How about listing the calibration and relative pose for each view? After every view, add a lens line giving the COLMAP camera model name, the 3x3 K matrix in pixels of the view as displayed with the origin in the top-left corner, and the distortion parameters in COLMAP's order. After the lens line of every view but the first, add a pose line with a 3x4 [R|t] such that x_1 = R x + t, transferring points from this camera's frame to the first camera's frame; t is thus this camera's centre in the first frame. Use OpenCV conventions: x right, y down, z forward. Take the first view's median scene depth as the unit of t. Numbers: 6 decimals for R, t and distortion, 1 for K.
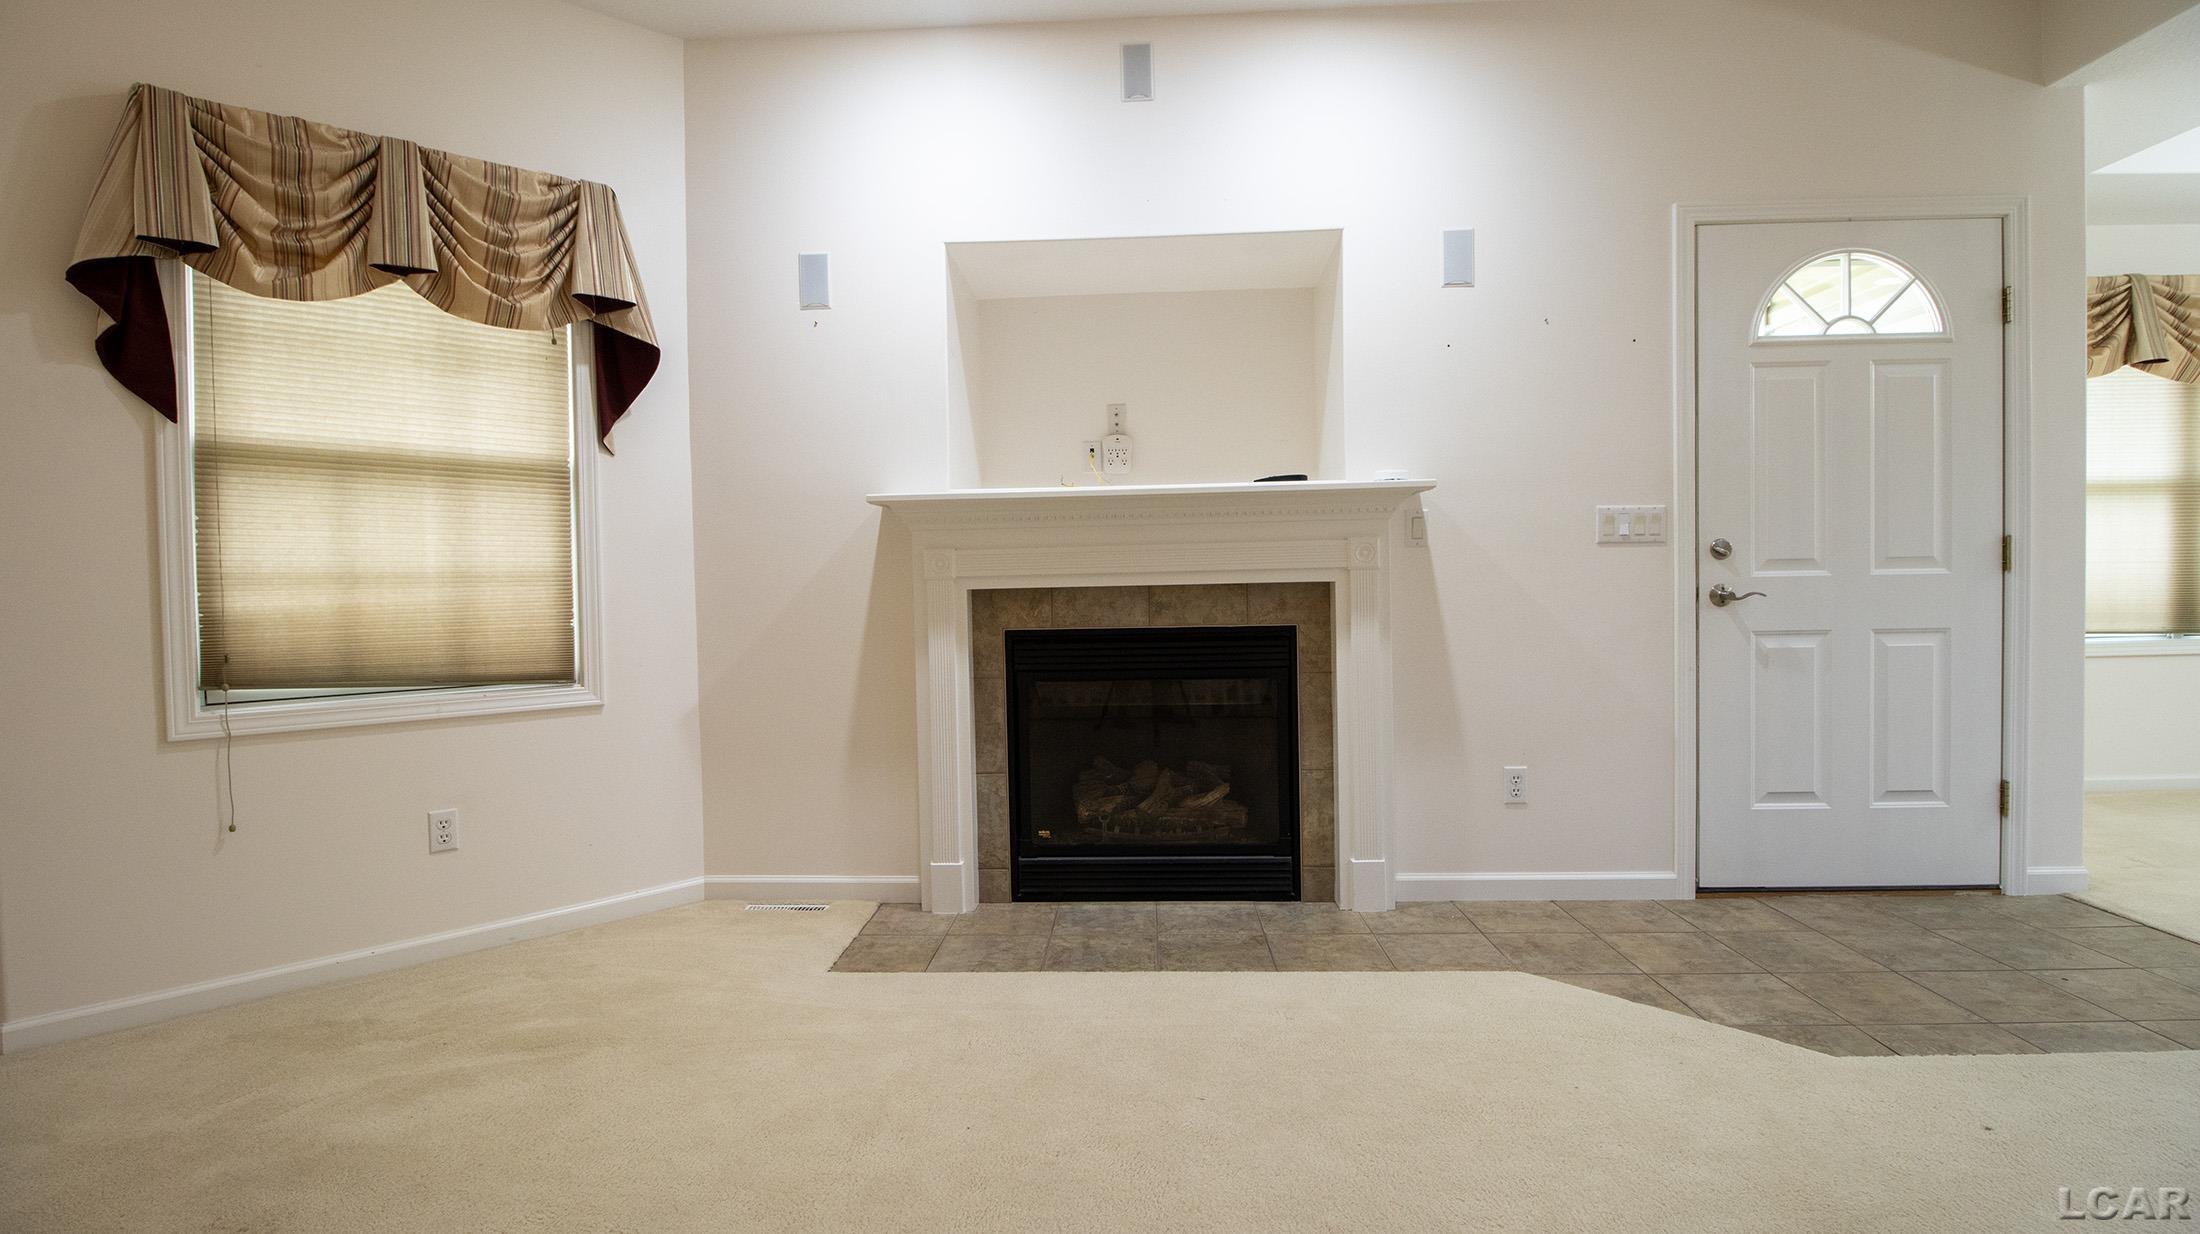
lens RADIAL K [[1030.7, 0, 1114.2], [0, 1030.7, 618.3], [0, 0, 1]] dist [-0.004367, -0.008611]
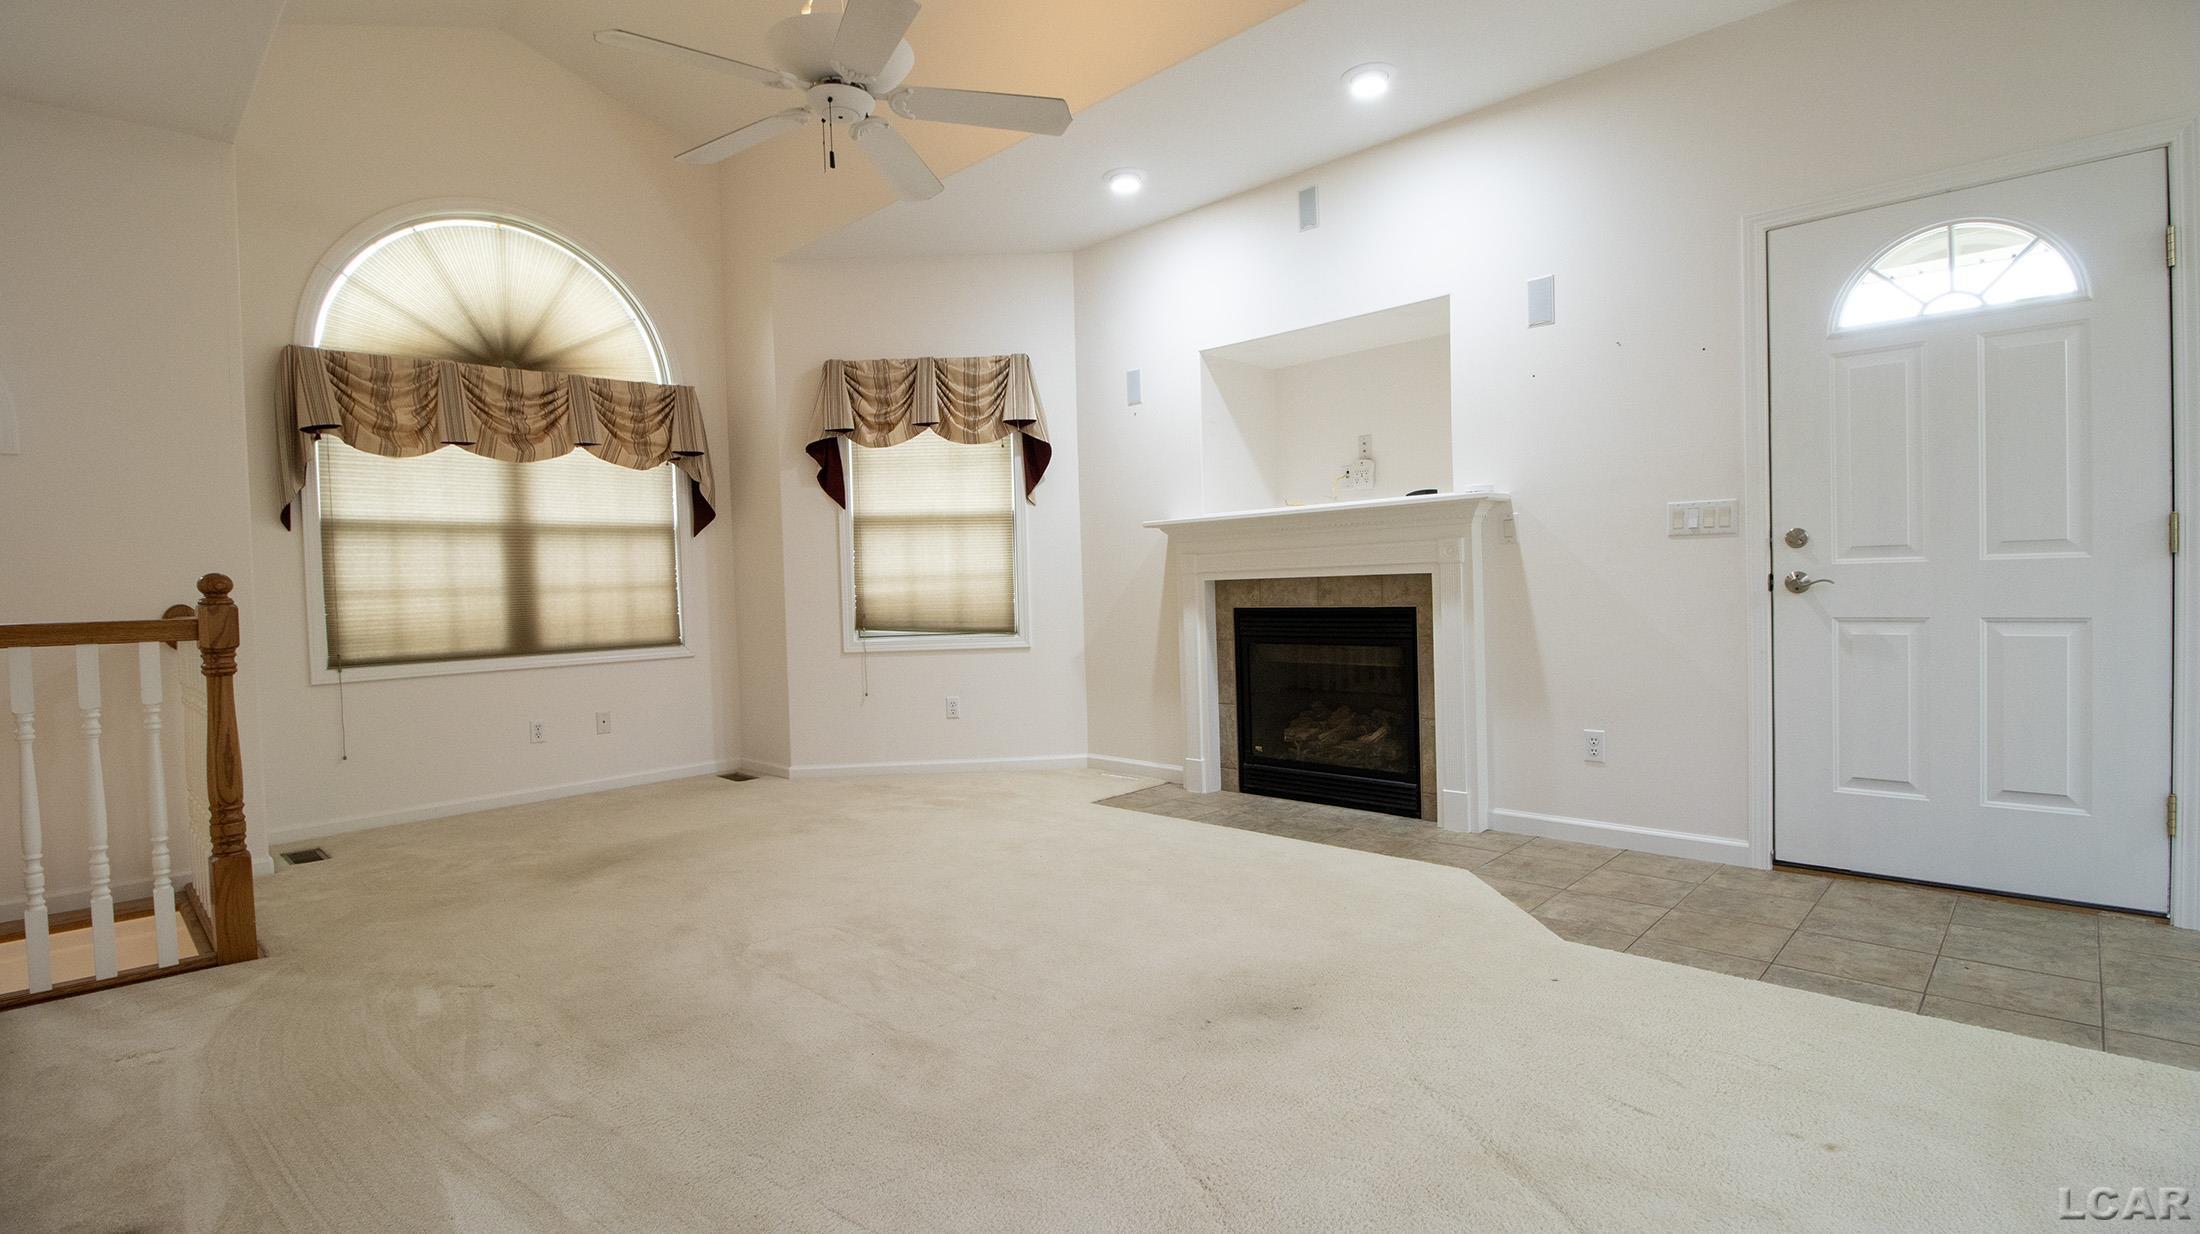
lens RADIAL K [[1030.7, 0, 1097.3], [0, 1030.7, 621.9], [0, 0, 1]] dist [-0.004367, -0.008611]
pose [[0.751316, 0.021123, -0.659605, 0.749809], [-0.004484, 0.999628, 0.026905, -0.007204], [0.659928, -0.017257, 0.751131, -0.249684]]
